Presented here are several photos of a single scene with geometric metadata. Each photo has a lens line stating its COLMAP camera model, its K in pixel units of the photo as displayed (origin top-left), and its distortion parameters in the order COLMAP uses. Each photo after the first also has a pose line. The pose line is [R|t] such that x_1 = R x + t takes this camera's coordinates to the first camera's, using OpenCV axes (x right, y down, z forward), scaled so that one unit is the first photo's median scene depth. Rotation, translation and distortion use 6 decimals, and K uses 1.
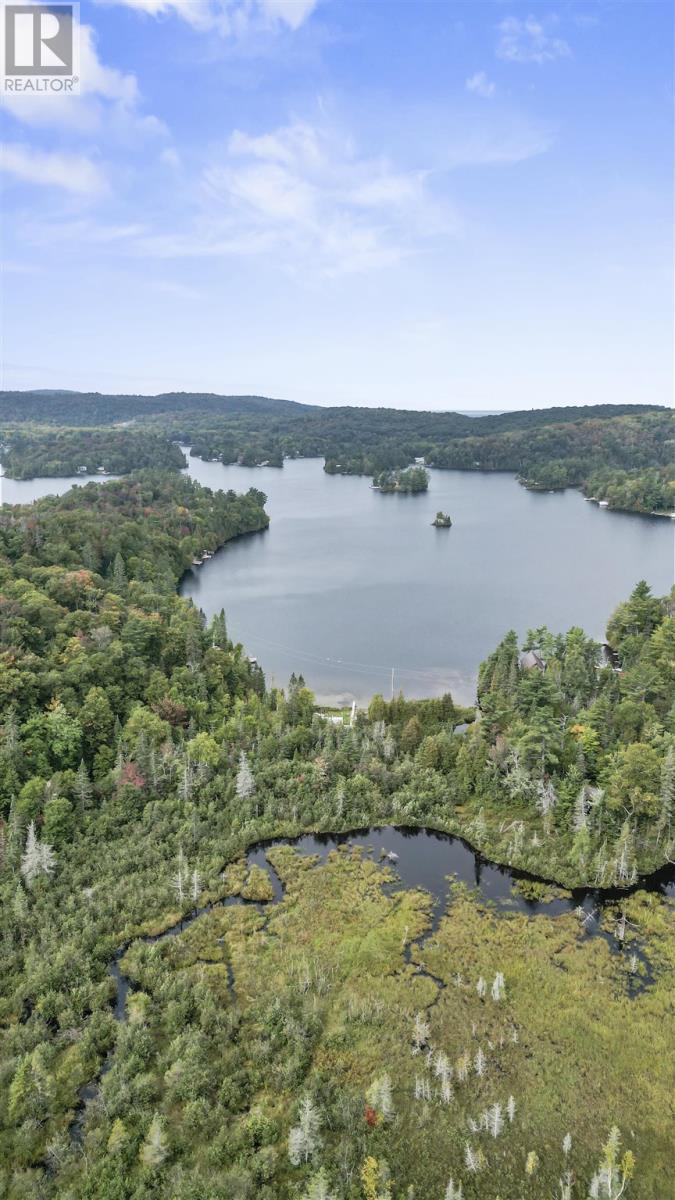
lens RADIAL K [[835.4, 0, 336.7], [0, 835.4, 638.4], [0, 0, 1]] dist [0.101436, -0.142426]
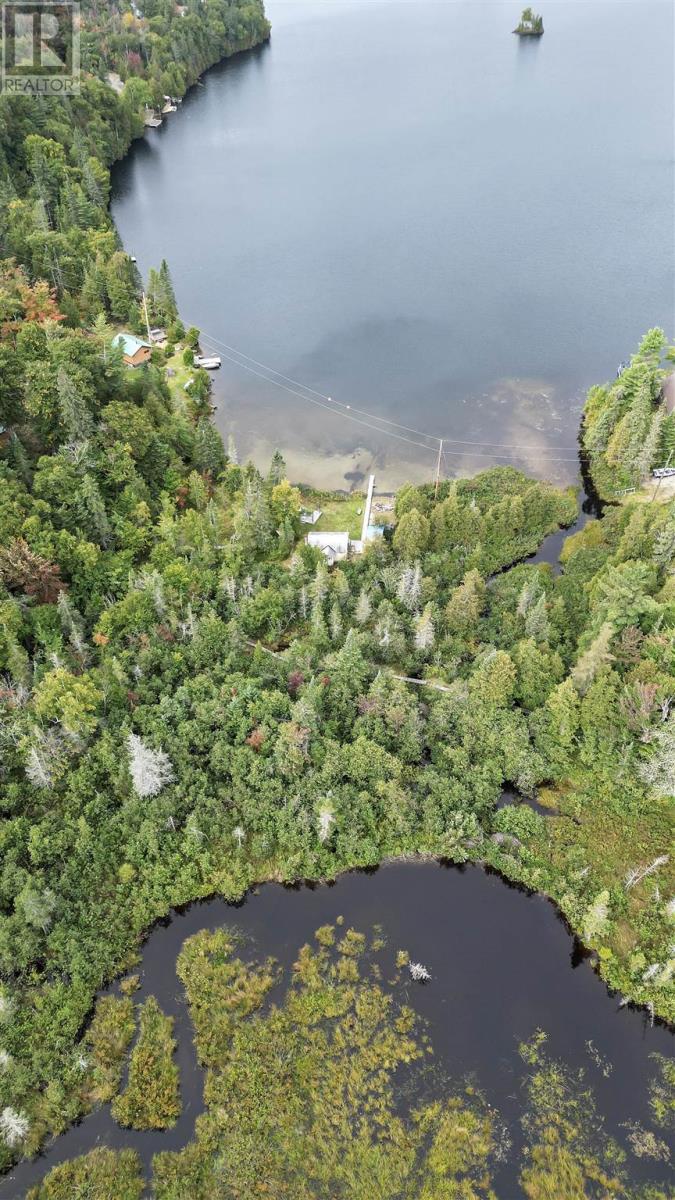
lens RADIAL K [[841.1, 0, 337.9], [0, 841.1, 620.4], [0, 0, 1]] dist [0.071471, -0.069292]
pose [[0.999033, 0.016869, -0.040614, 0.011326], [0.004425, 0.880266, 0.474460, -0.060393], [0.043754, -0.474181, 0.879340, 0.214158]]
